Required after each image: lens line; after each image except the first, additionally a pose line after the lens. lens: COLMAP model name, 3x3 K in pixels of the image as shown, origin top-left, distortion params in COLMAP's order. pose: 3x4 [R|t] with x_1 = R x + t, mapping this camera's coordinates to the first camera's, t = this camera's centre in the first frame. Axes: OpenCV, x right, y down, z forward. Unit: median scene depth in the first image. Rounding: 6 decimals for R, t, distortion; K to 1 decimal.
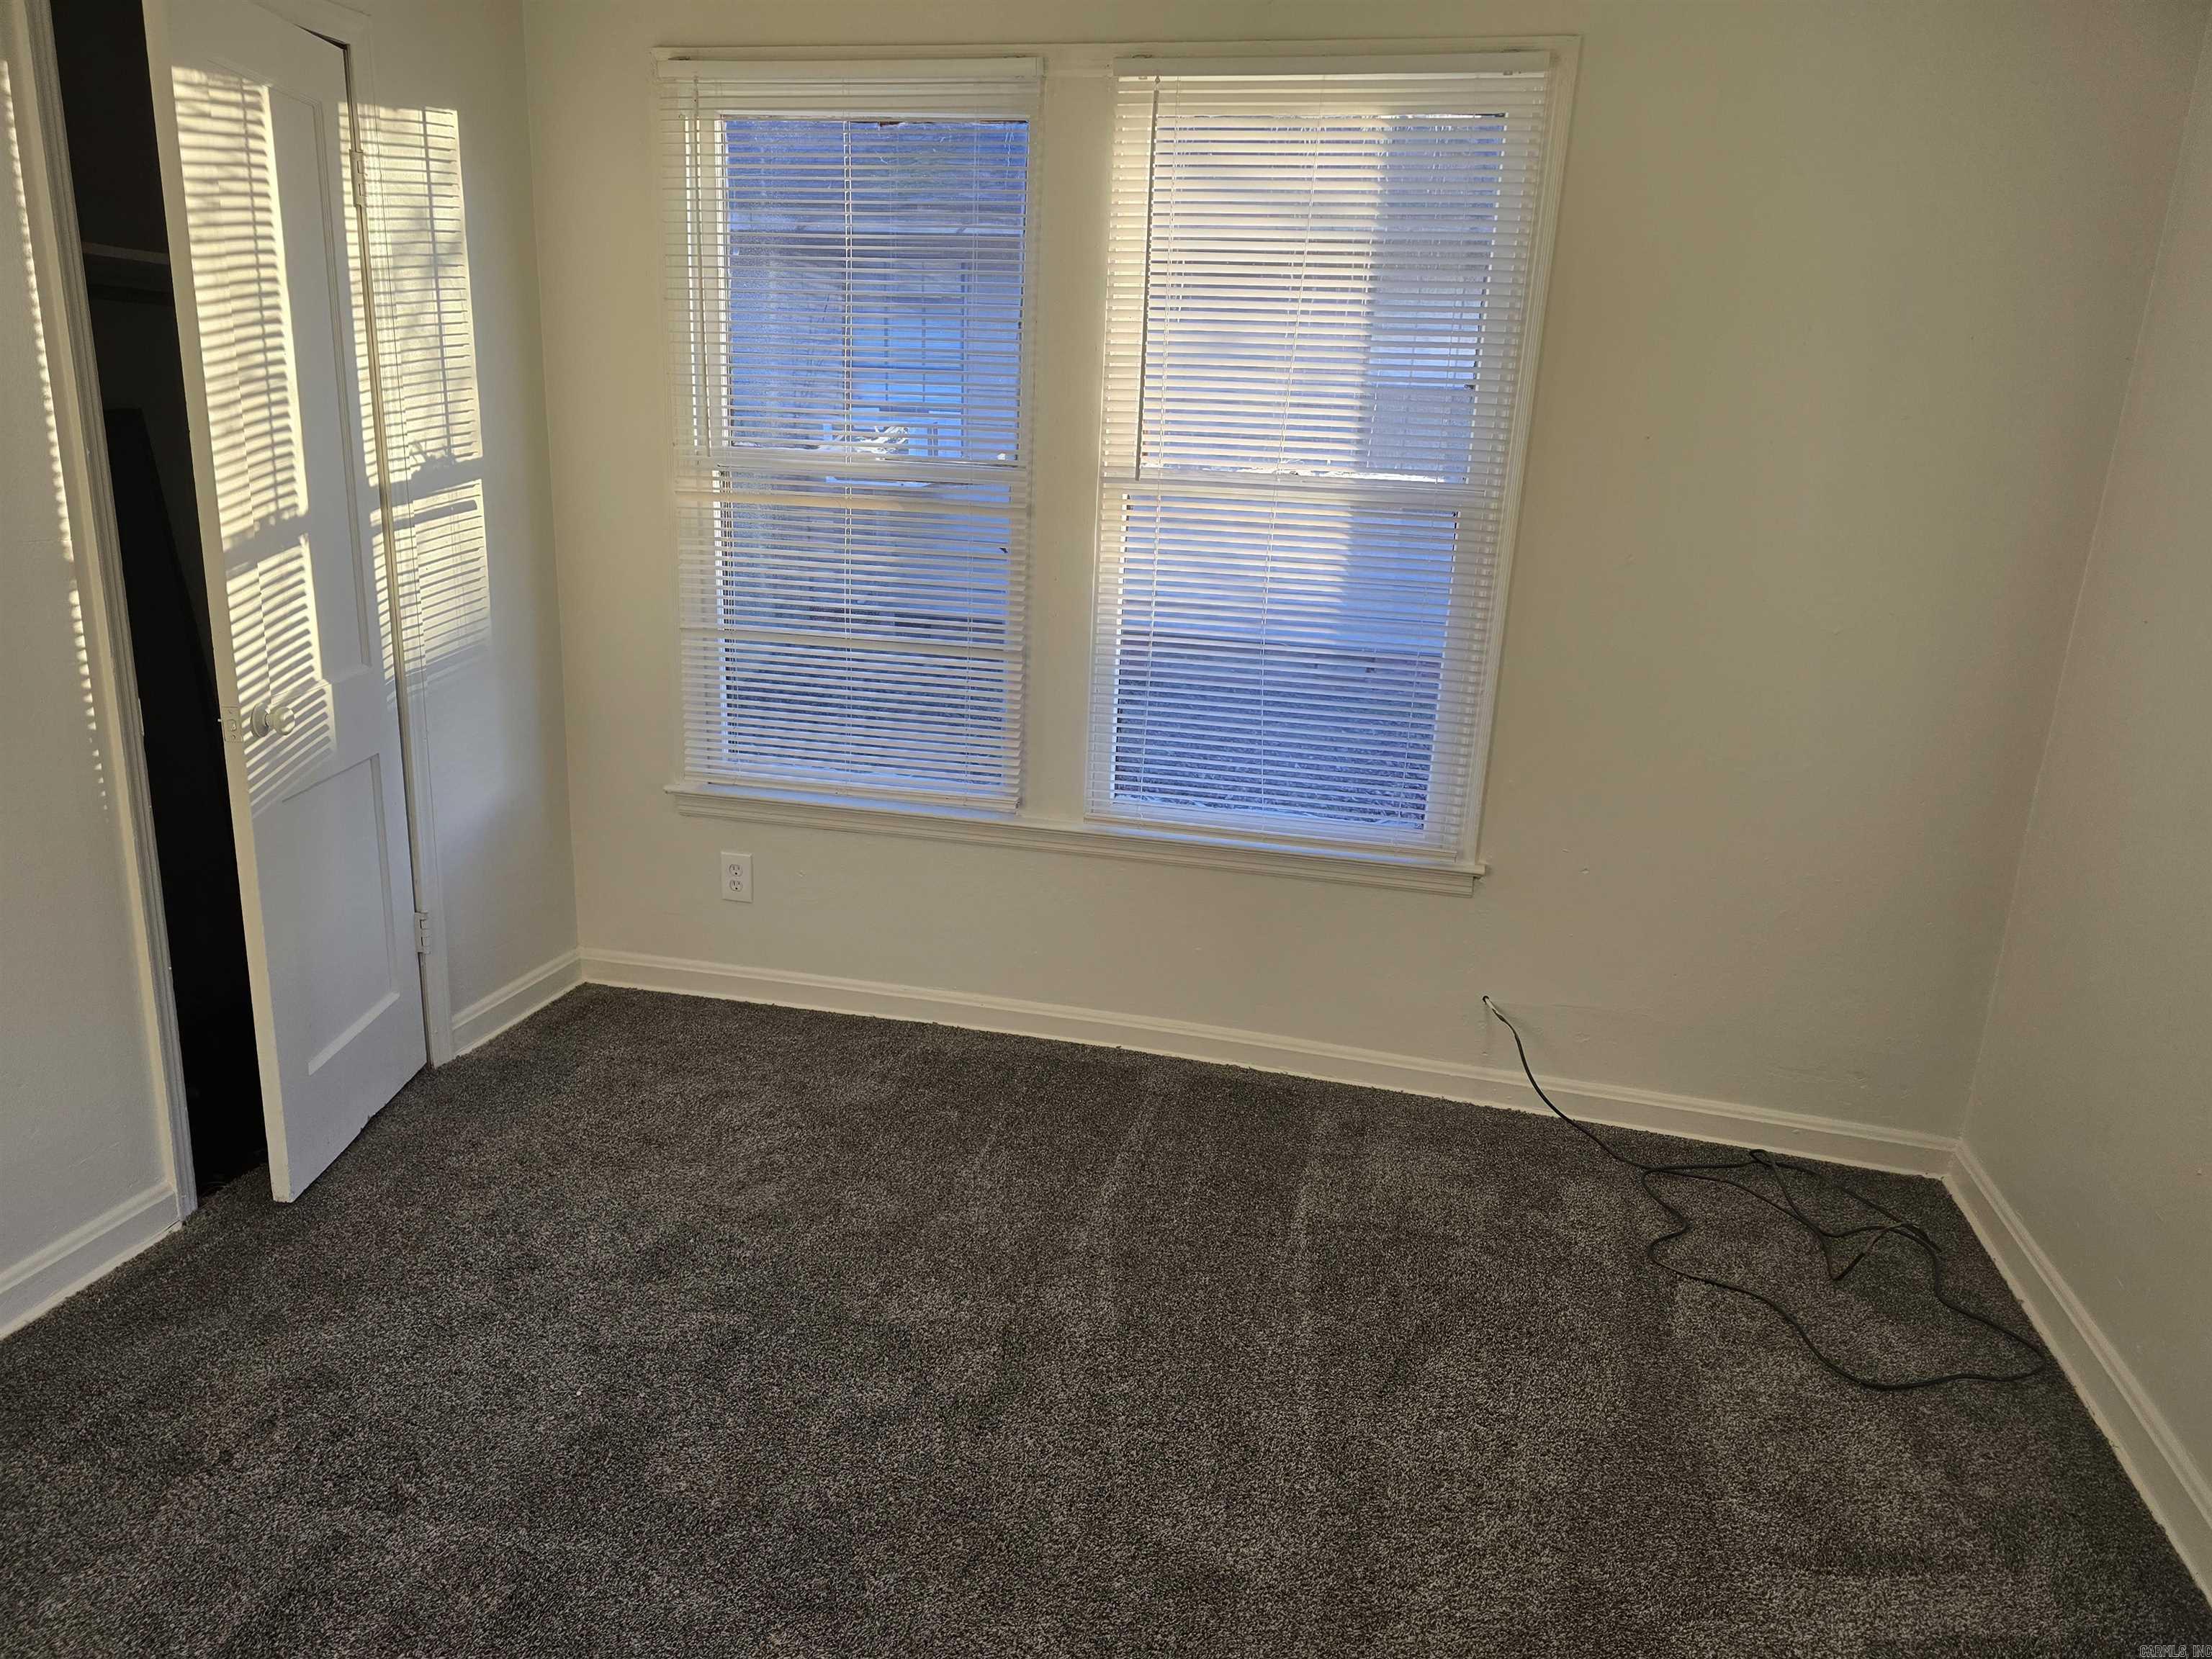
lens RADIAL K [[1509.0, 0, 1106.0], [0, 1509.0, 829.5], [0, 0, 1]] dist [0.050026, -0.027399]
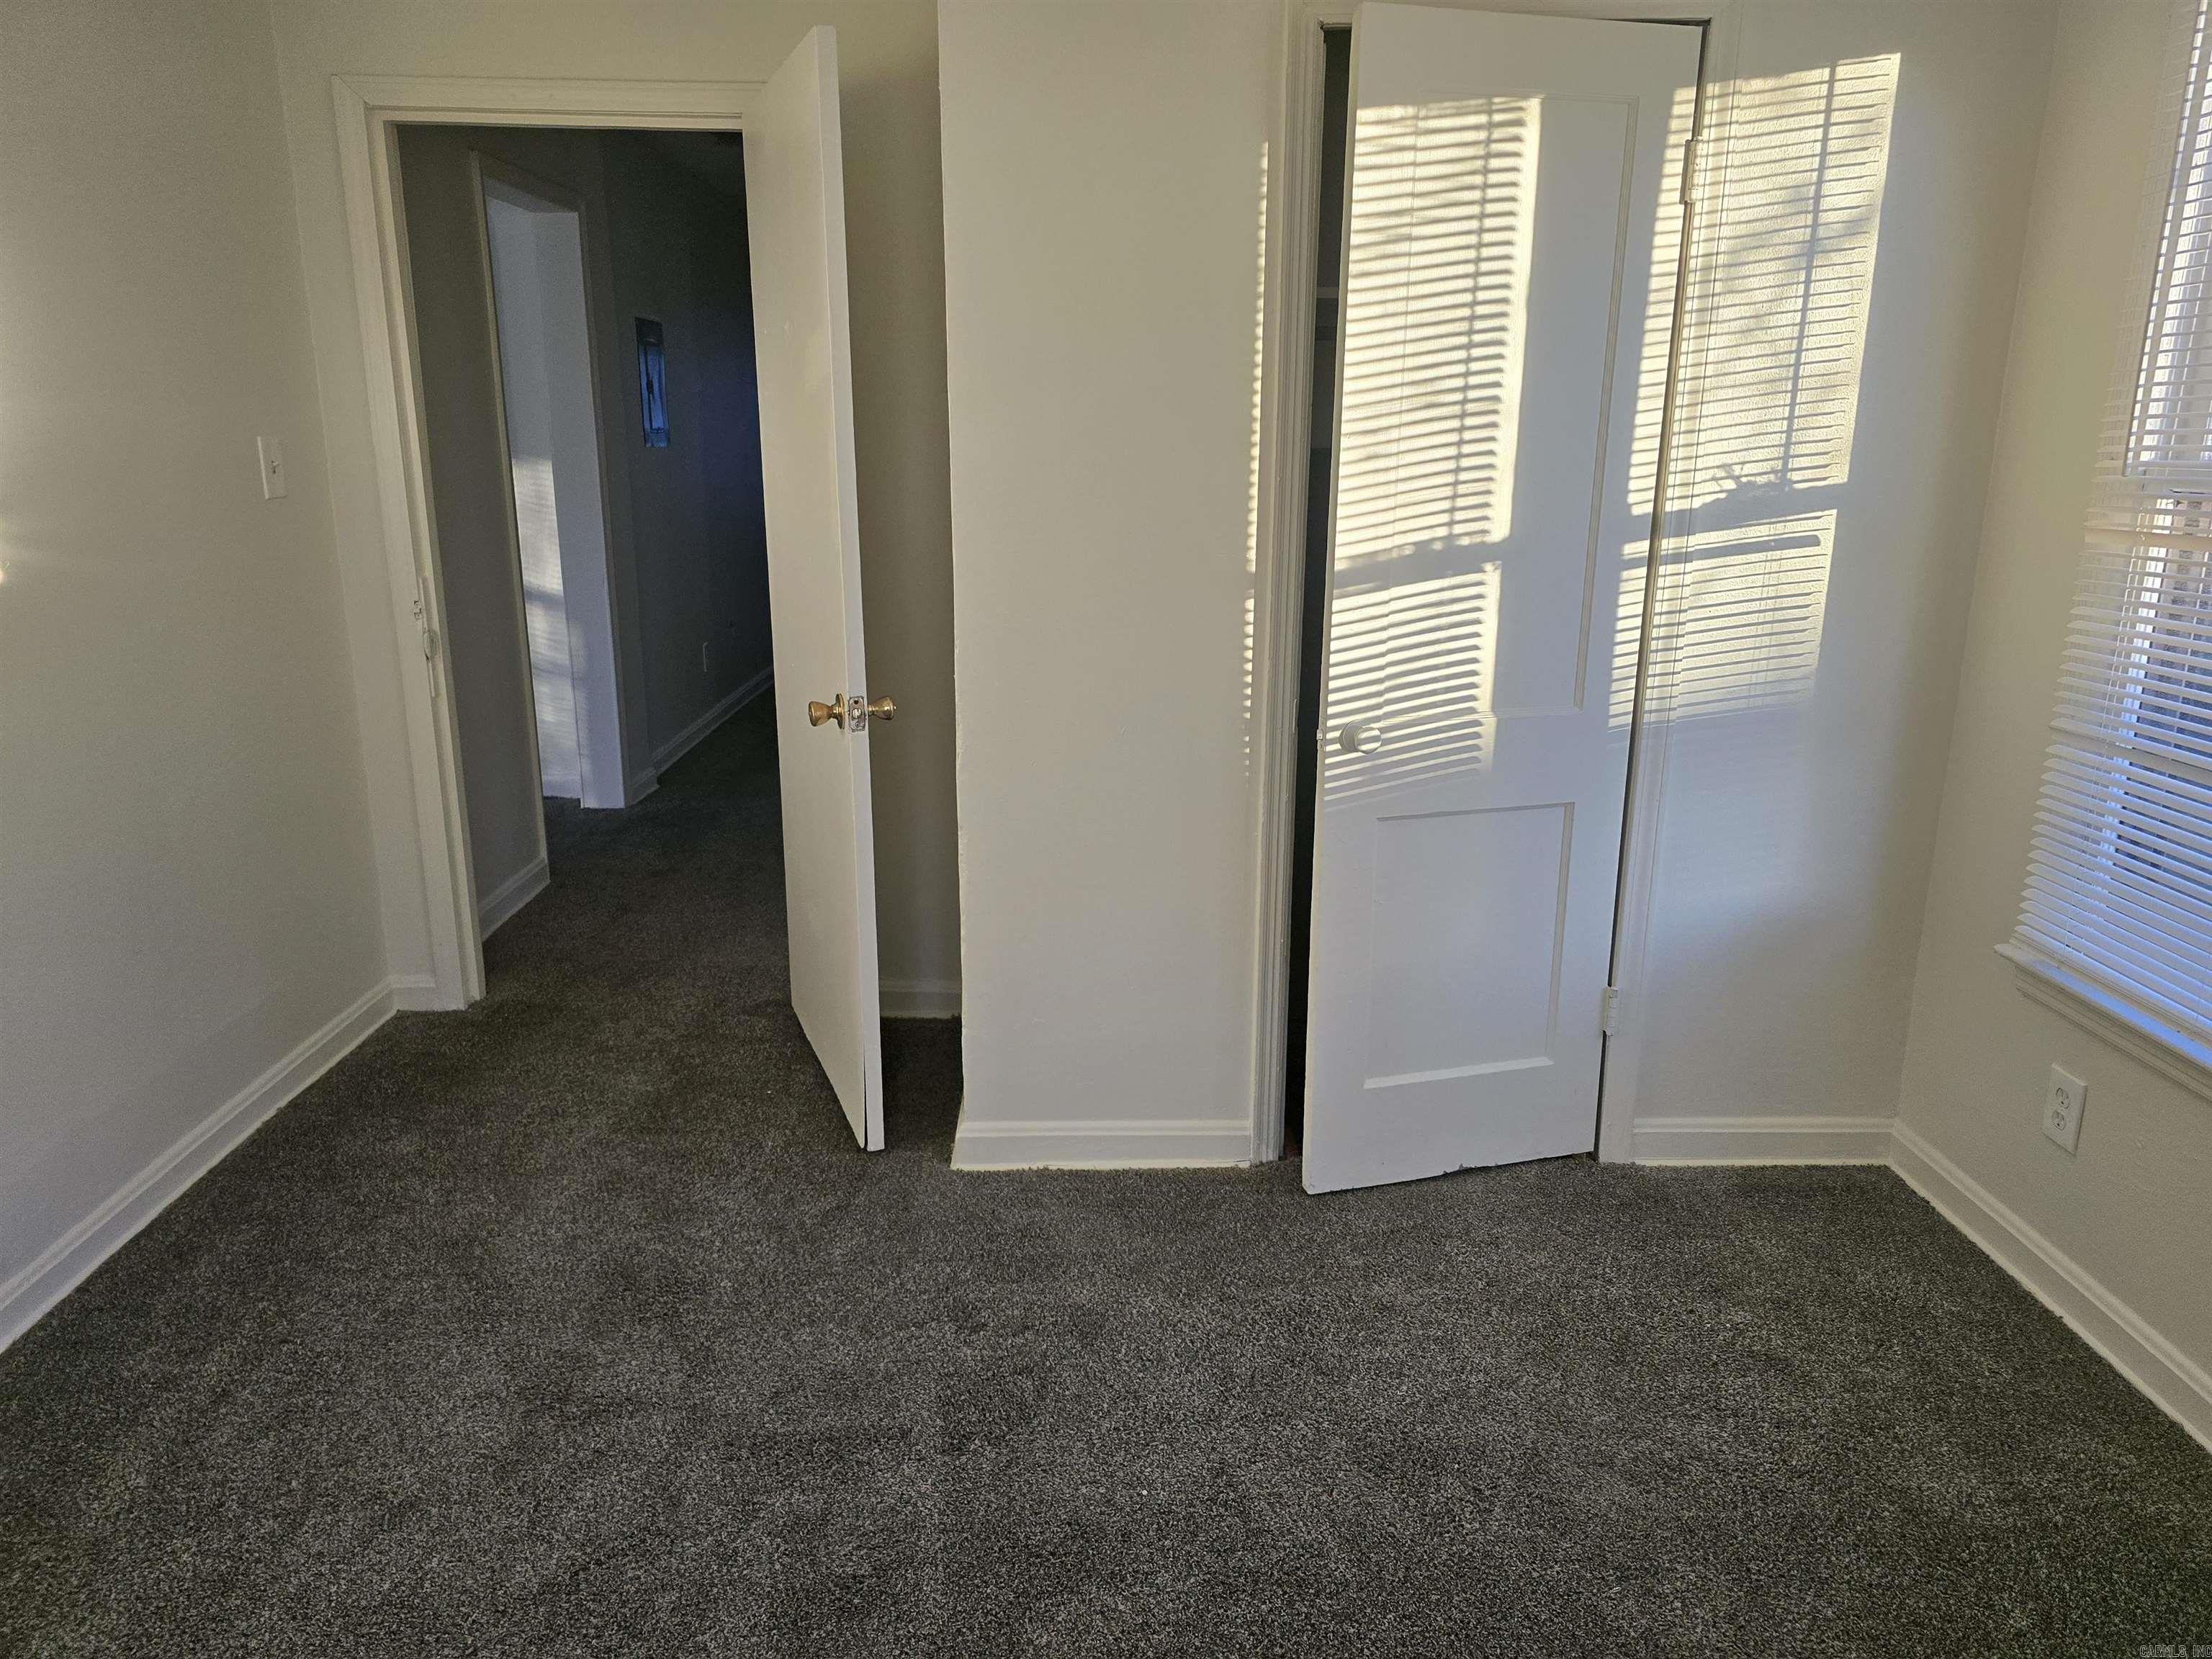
lens RADIAL K [[1484.0, 0, 1084.5], [0, 1484.0, 803.6], [0, 0, 1]] dist [0.050320, -0.045305]
pose [[0.237232, 0.198555, -0.950945, 0.305194], [-0.239264, 0.960677, 0.140898, -0.104600], [0.941527, 0.194101, 0.275411, 0.470522]]
